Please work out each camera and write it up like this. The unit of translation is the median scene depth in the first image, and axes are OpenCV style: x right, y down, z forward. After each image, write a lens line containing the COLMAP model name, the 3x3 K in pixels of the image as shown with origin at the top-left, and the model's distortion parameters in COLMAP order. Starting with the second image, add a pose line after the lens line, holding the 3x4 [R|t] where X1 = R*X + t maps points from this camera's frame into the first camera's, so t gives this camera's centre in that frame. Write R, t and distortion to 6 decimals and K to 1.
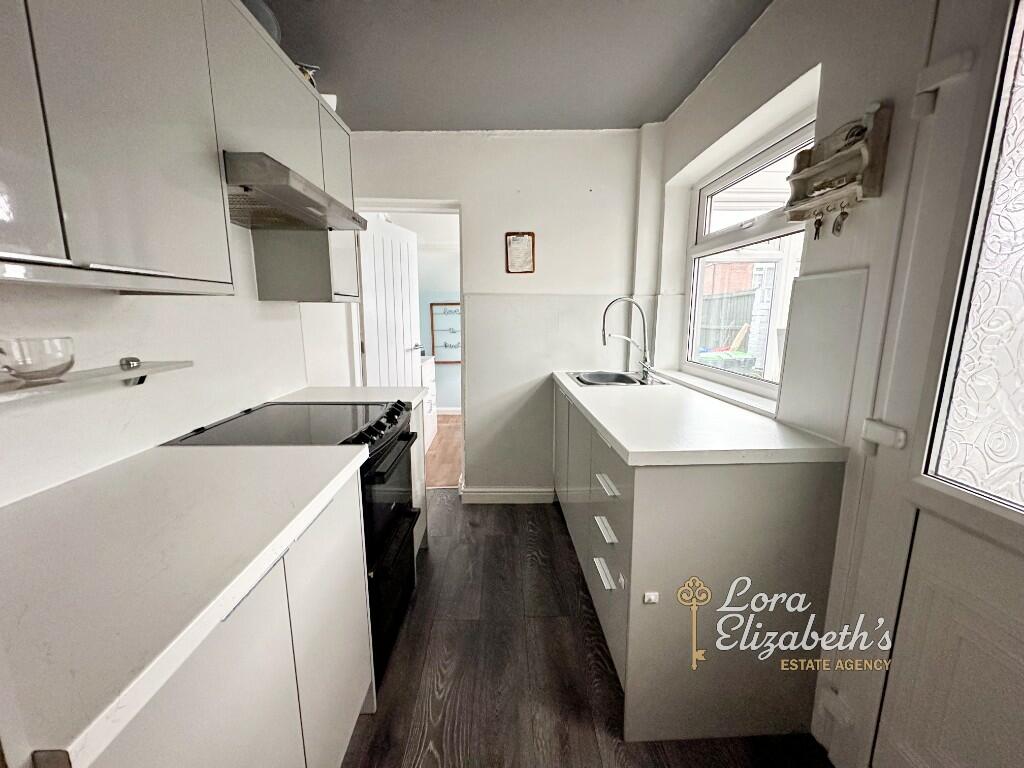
lens RADIAL K [[408.3, 0, 514.4], [0, 408.3, 384.5], [0, 0, 1]] dist [0.000216, 0.001219]
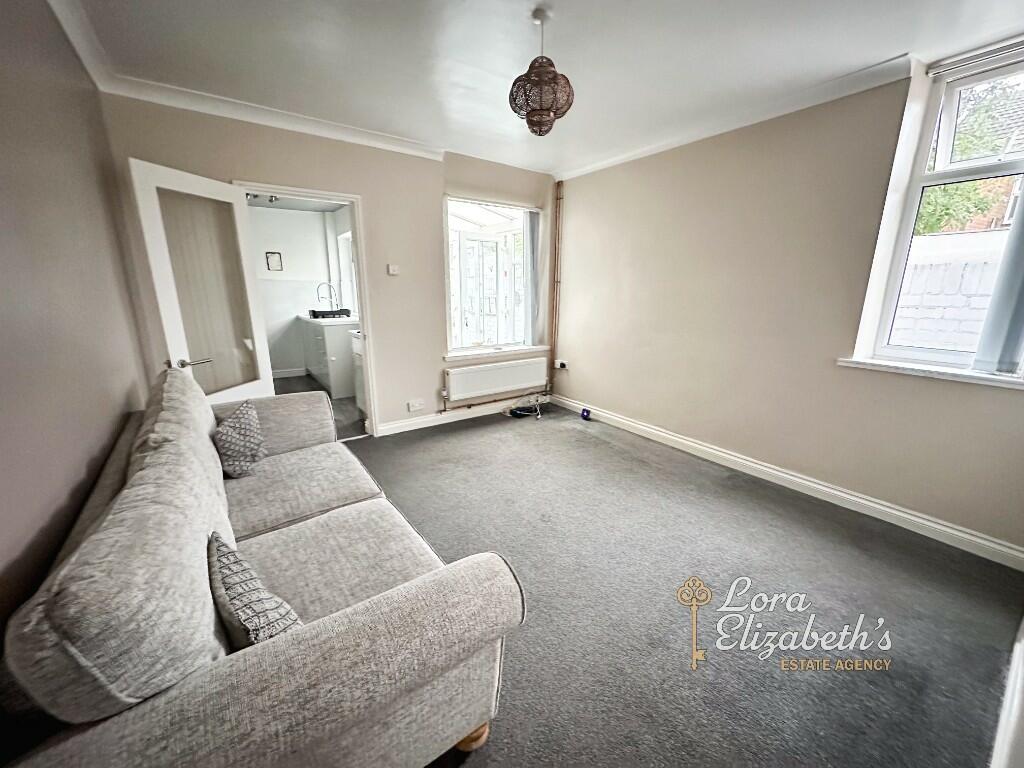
lens RADIAL K [[408.3, 0, 513.8], [0, 408.3, 380.9], [0, 0, 1]] dist [0.000216, 0.001219]
pose [[0.823848, -0.120166, 0.553926, -0.234352], [0.084628, 0.992392, 0.089418, 0.254141], [-0.560457, -0.026789, 0.827750, -1.694444]]
